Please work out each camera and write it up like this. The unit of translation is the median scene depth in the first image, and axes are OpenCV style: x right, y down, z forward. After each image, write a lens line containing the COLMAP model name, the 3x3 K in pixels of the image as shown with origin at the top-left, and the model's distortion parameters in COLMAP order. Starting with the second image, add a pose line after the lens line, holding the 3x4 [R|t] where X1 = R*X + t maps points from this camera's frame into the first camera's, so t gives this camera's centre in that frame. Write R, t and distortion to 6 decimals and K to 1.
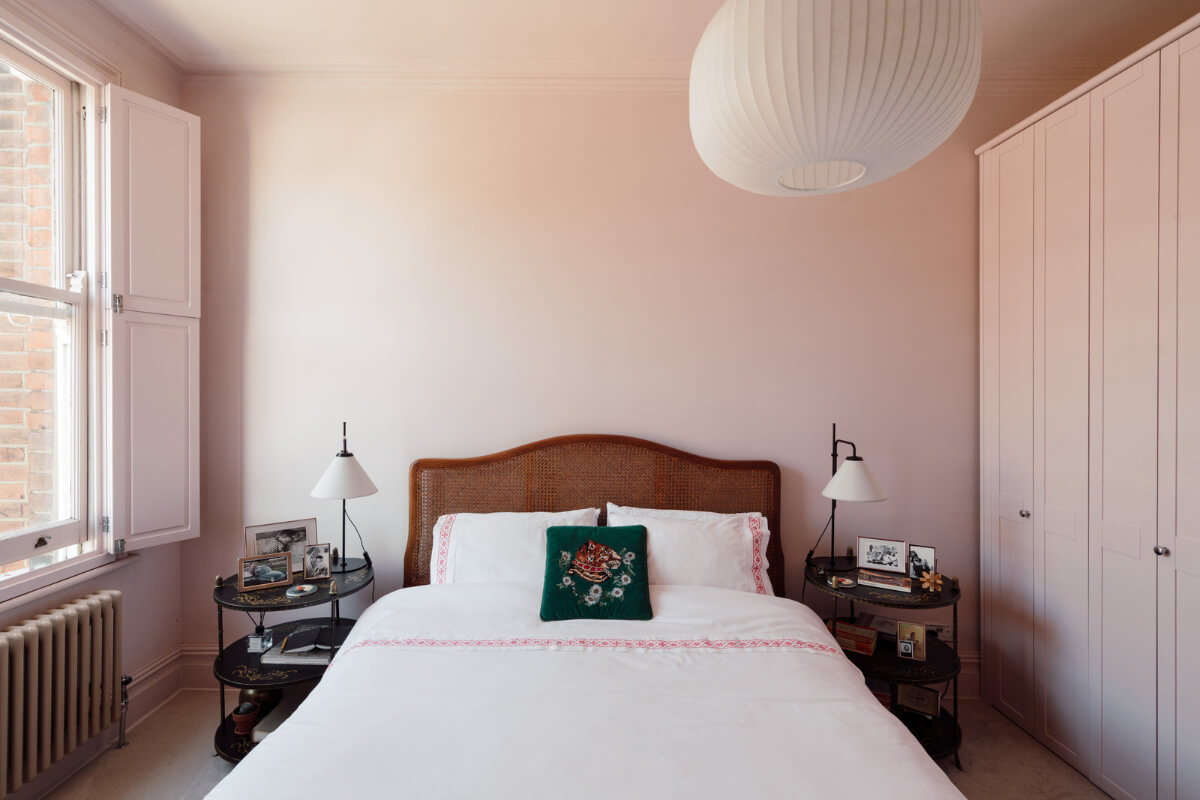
lens RADIAL K [[593.5, 0, 602.7], [0, 593.5, 400.4], [0, 0, 1]] dist [-0.006882, 0.000175]
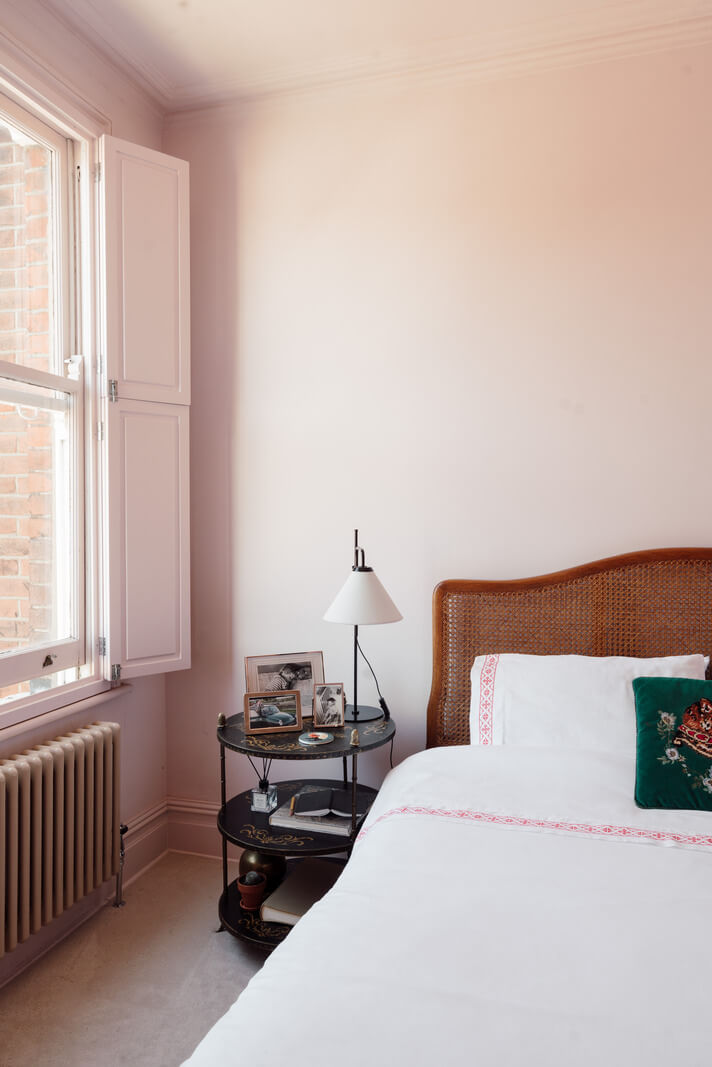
lens RADIAL K [[823.1, 0, 354.9], [0, 823.1, 529.6], [0, 0, 1]] dist [-0.005777, 0.016874]
pose [[0.946178, -0.005430, -0.323601, -0.097656], [0.007690, 0.999954, 0.005705, 0.034221], [0.323555, -0.007886, 0.946176, -0.023042]]
